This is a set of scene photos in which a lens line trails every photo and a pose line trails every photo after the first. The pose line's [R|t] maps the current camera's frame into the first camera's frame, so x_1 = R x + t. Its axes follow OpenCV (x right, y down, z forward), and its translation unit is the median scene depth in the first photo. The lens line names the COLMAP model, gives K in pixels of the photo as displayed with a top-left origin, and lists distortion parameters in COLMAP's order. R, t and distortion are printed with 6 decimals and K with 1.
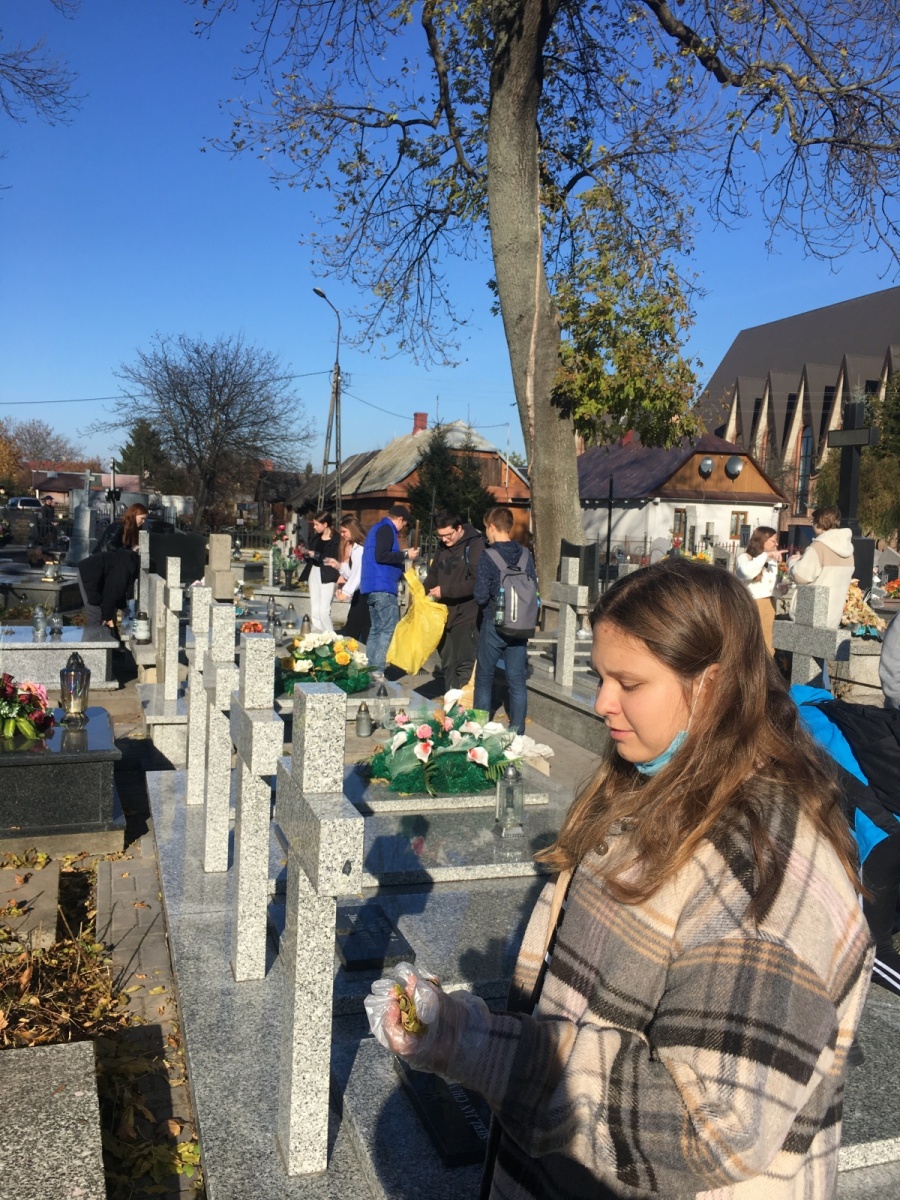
lens RADIAL K [[1019.9, 0, 457.5], [0, 1019.9, 598.0], [0, 0, 1]] dist [0.093485, -0.136964]
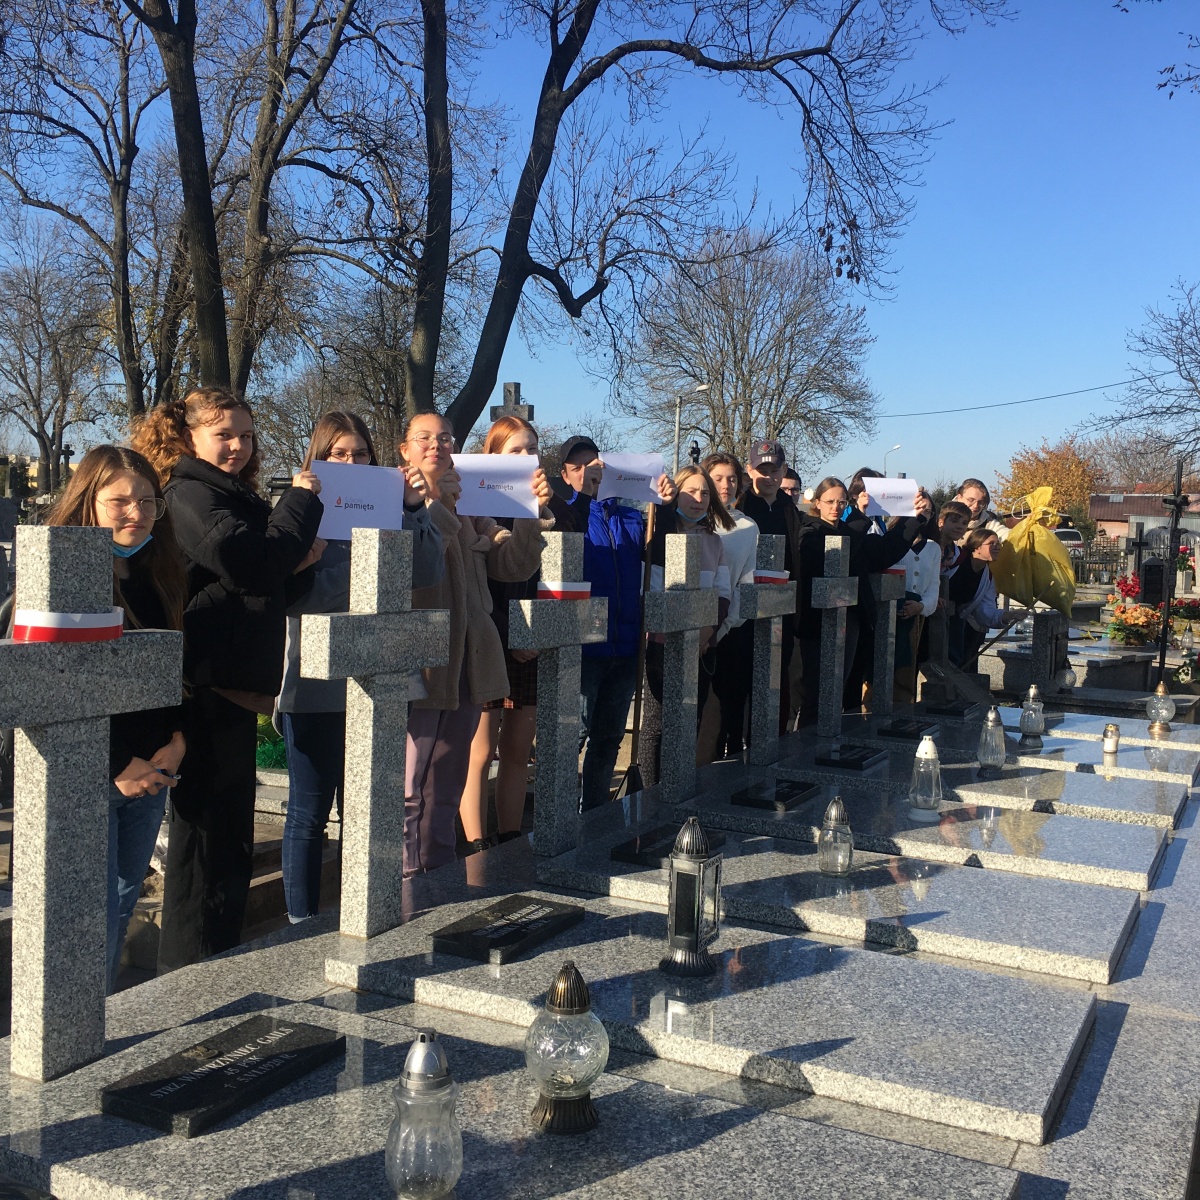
lens RADIAL K [[1359.2, 0, 600.7], [0, 1359.2, 594.6], [0, 0, 1]] dist [0.075817, -0.091587]
pose [[0.697441, 0.016105, -0.716462, 0.291111], [-0.056155, 0.997902, -0.032233, 0.007286], [0.714439, 0.062714, 0.696881, 0.291538]]
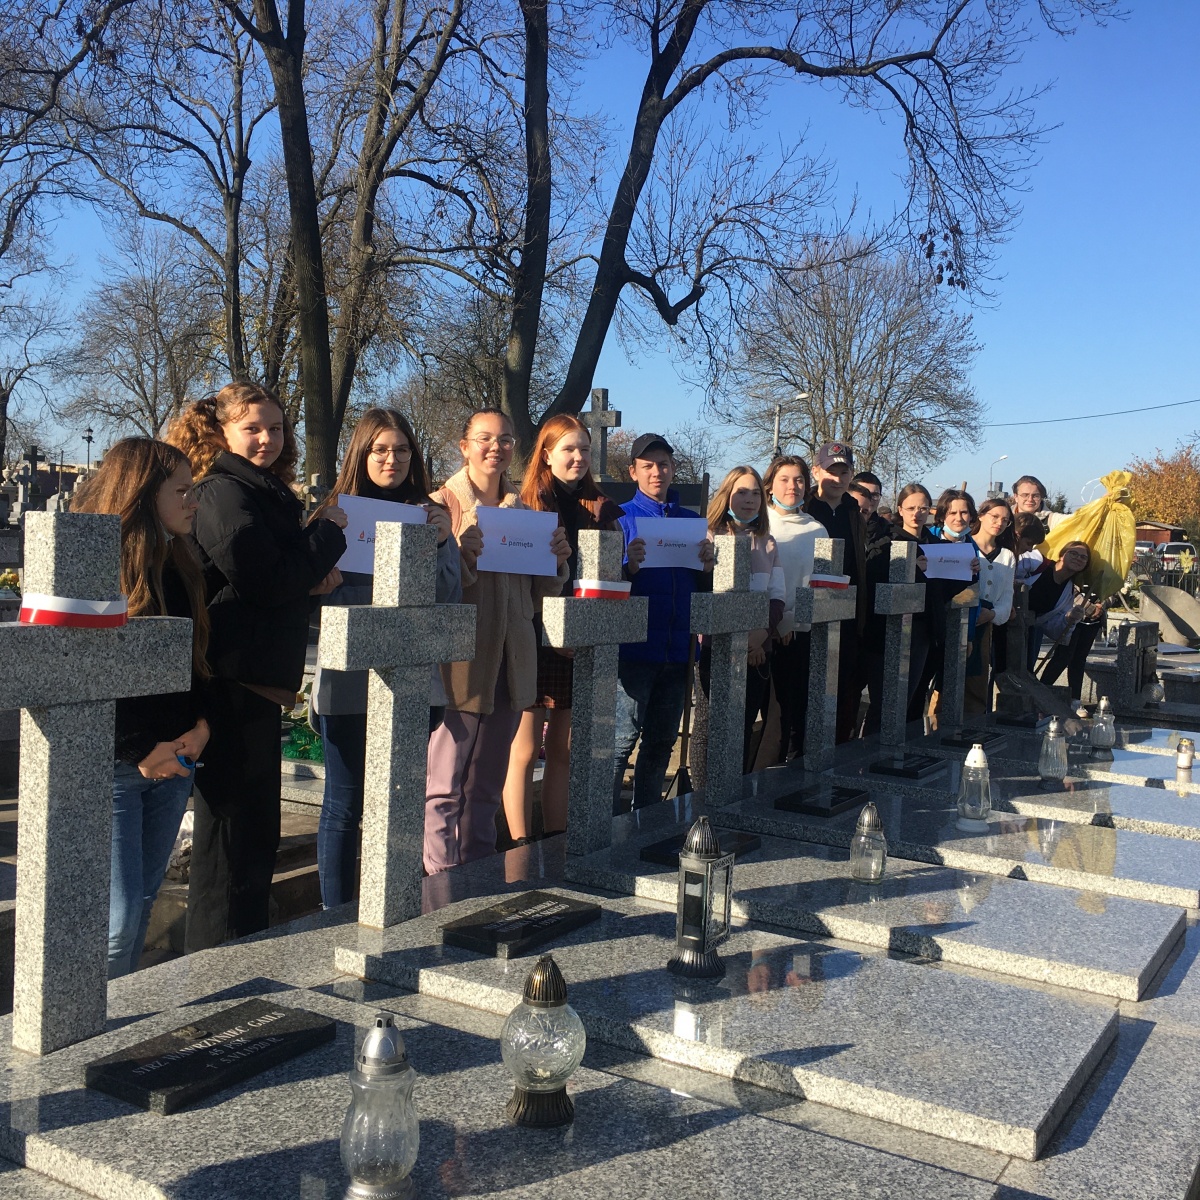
lens RADIAL K [[1359.2, 0, 600.7], [0, 1359.2, 594.6], [0, 0, 1]] dist [0.075817, -0.091587]
pose [[0.643123, 0.021110, -0.765472, 0.299033], [-0.072882, 0.996770, -0.033744, 0.008440], [0.762287, 0.077491, 0.642584, 0.302163]]
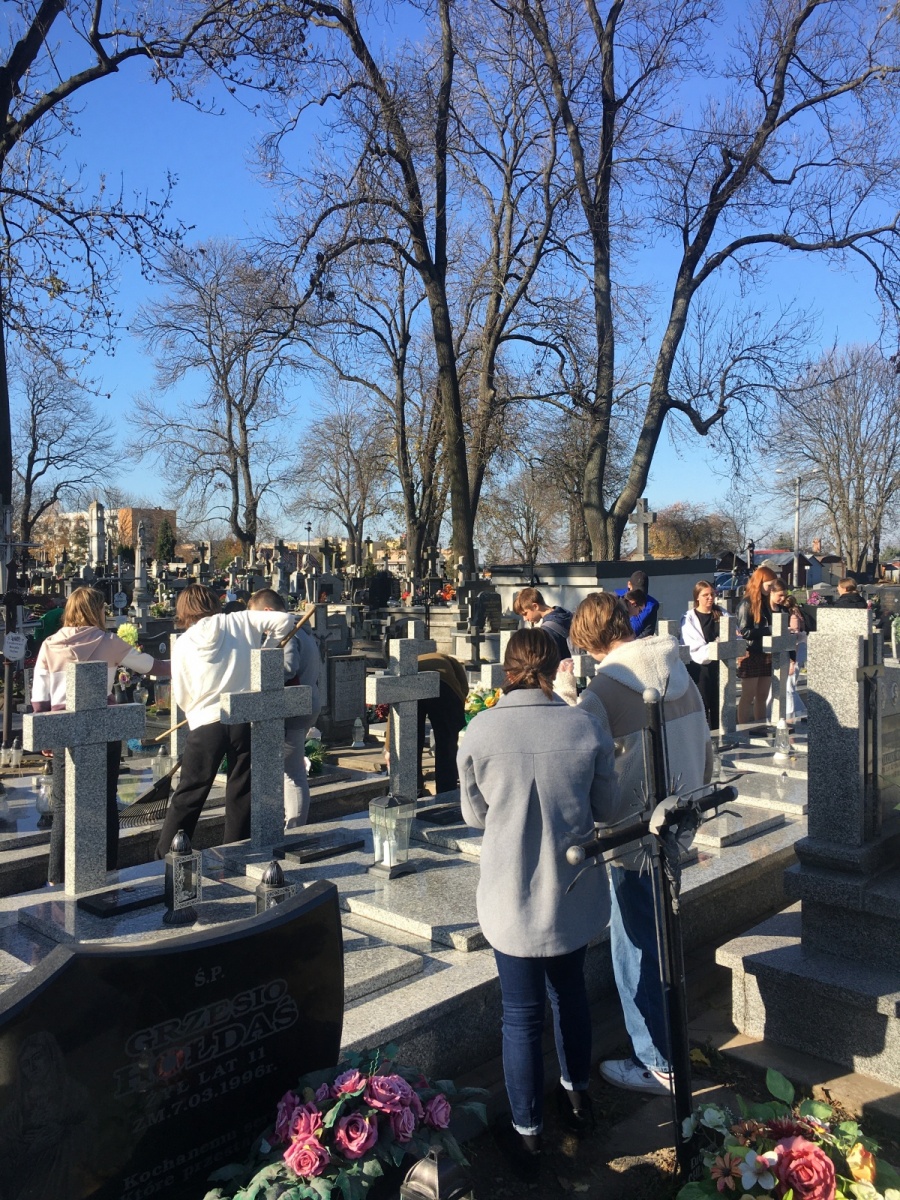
lens RADIAL K [[1019.9, 0, 457.5], [0, 1019.9, 598.0], [0, 0, 1]] dist [0.093485, -0.136964]
pose [[0.472328, -0.017027, -0.881258, 0.486661], [-0.050661, 0.997636, -0.046428, -0.001911], [0.879966, 0.066575, 0.470349, 0.189761]]
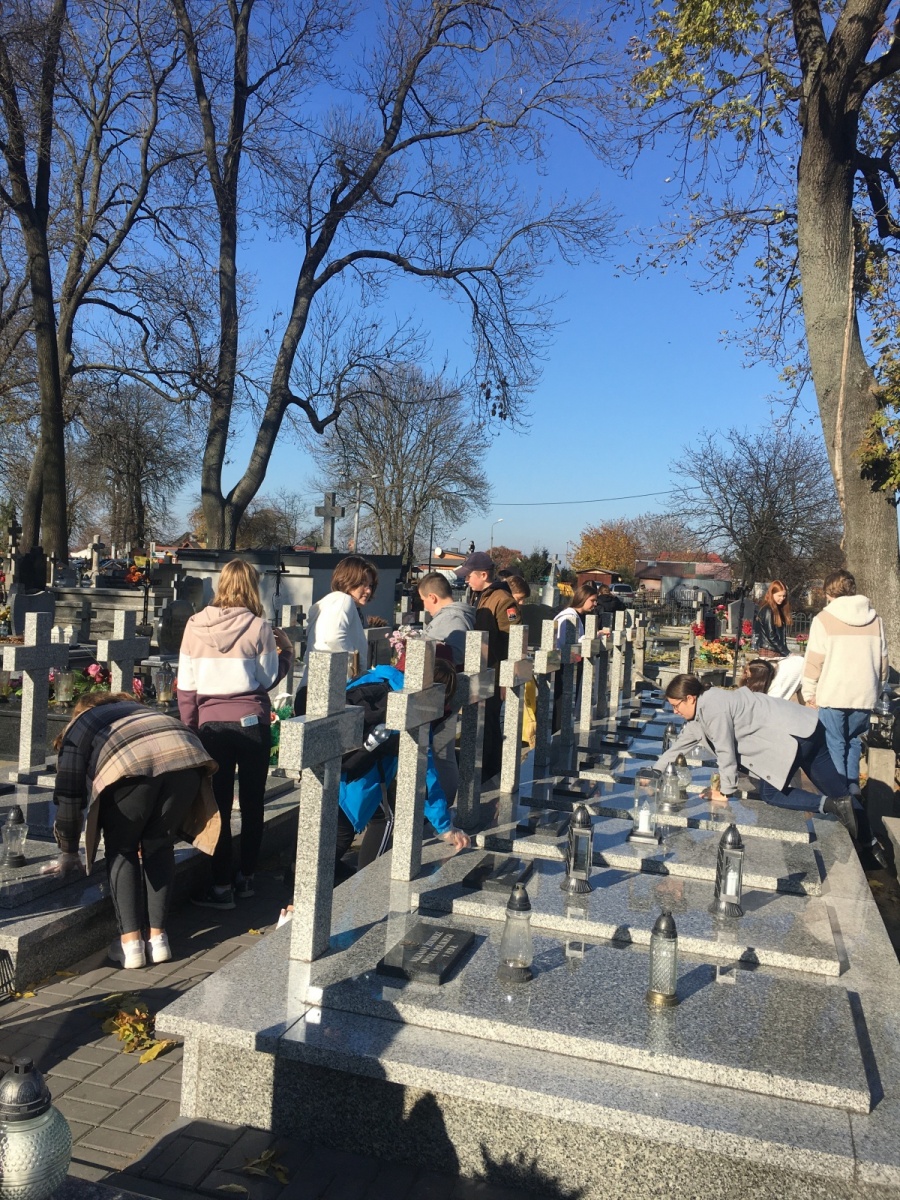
lens RADIAL K [[1019.9, 0, 457.5], [0, 1019.9, 598.0], [0, 0, 1]] dist [0.093485, -0.136964]
pose [[0.817429, 0.017847, -0.575753, 0.343837], [-0.068504, 0.995438, -0.066403, 0.015503], [0.571942, 0.093721, 0.814923, 0.000040]]
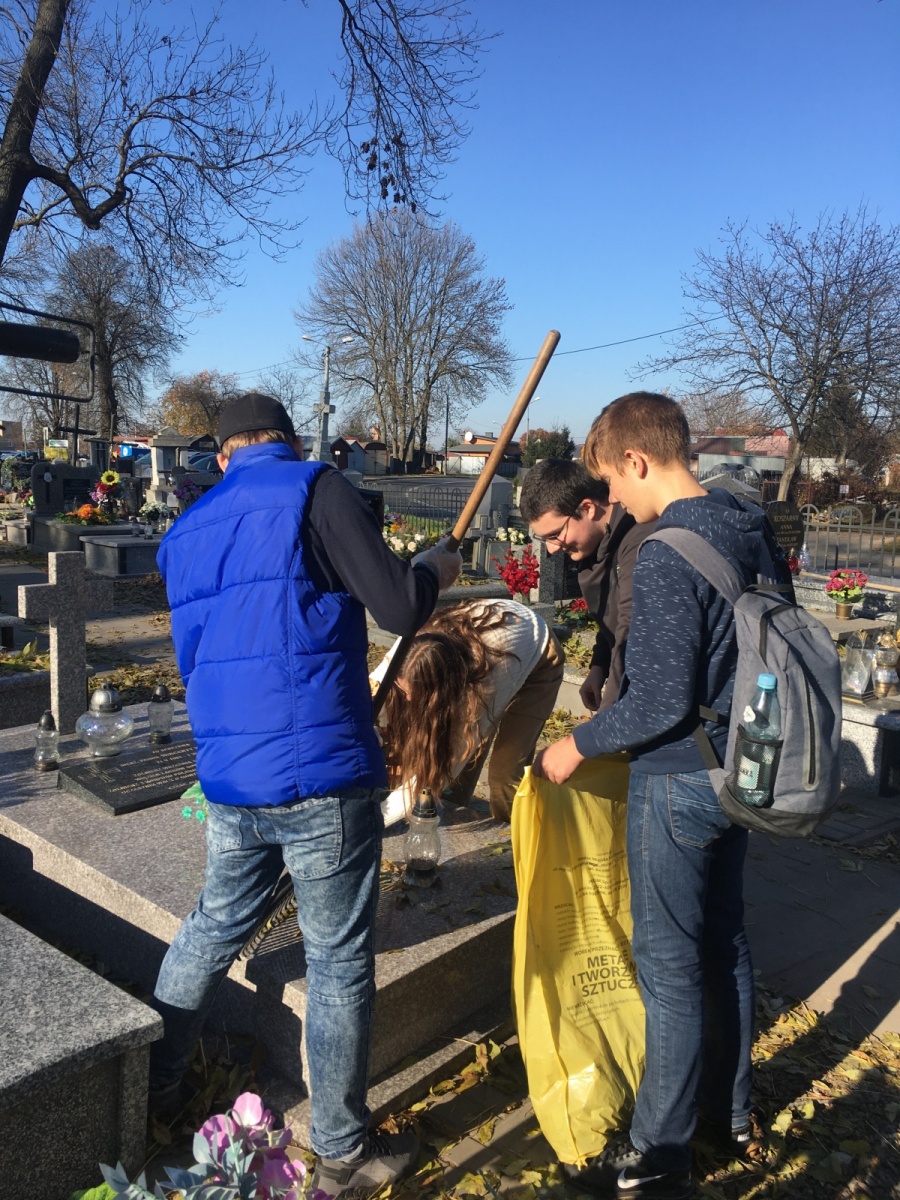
lens RADIAL K [[992.3, 0, 473.1], [0, 992.3, 626.8], [0, 0, 1]] dist [0.012497, 0.004944]
pose [[0.781225, 0.083950, -0.618578, 0.051239], [-0.047240, 0.996025, 0.075513, -0.070990], [0.622459, -0.029771, 0.782086, 1.020172]]
